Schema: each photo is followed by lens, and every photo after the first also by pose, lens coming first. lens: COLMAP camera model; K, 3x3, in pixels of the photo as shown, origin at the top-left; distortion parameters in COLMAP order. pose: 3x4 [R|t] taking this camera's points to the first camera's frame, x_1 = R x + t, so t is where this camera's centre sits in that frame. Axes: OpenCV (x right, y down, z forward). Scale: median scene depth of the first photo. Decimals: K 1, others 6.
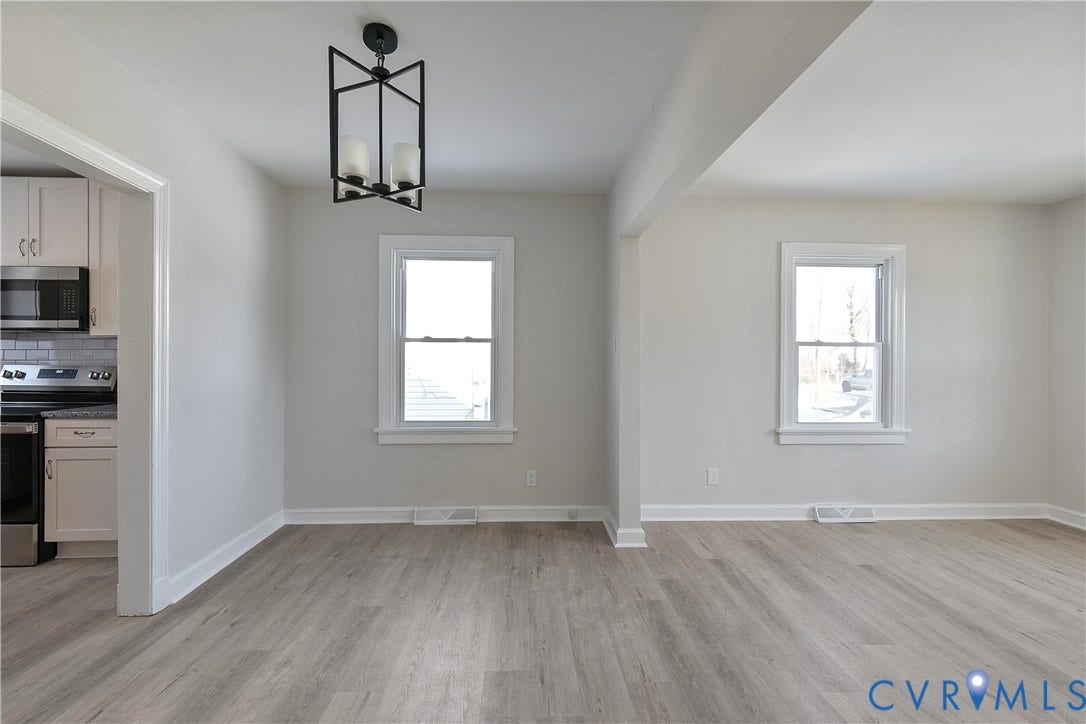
lens RADIAL K [[472.9, 0, 530.6], [0, 472.9, 369.9], [0, 0, 1]] dist [0.000575, 0.000156]
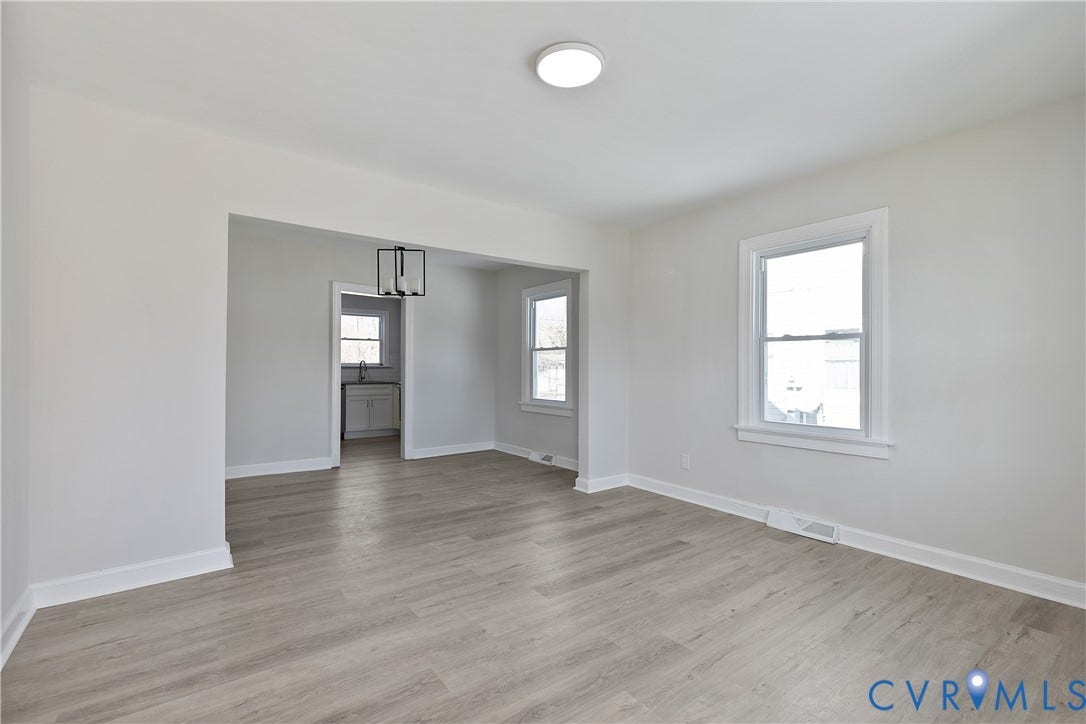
lens RADIAL K [[511.8, 0, 551.2], [0, 511.8, 365.4], [0, 0, 1]] dist [0.011285, 0.000126]
pose [[0.556261, -0.006177, -0.830985, 1.224463], [-0.003274, 0.999948, -0.009625, 0.010040], [0.831001, 0.008074, 0.556212, 0.057582]]
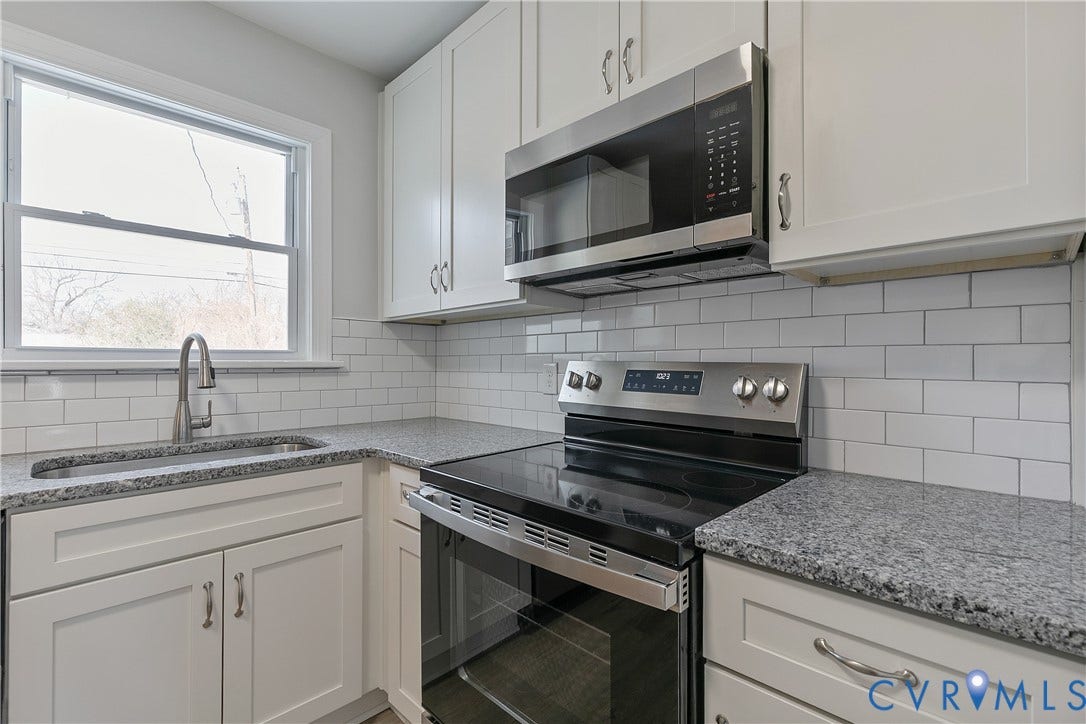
lens RADIAL K [[493.7, 0, 543.0], [0, 493.7, 362.0], [0, 0, 1]] dist [0.000364, -0.000135]
pose [[0.677294, -0.009558, -0.735650, -0.688325], [-0.000759, 0.999906, -0.013690, -0.002427], [0.735712, 0.009830, 0.677223, 0.578710]]
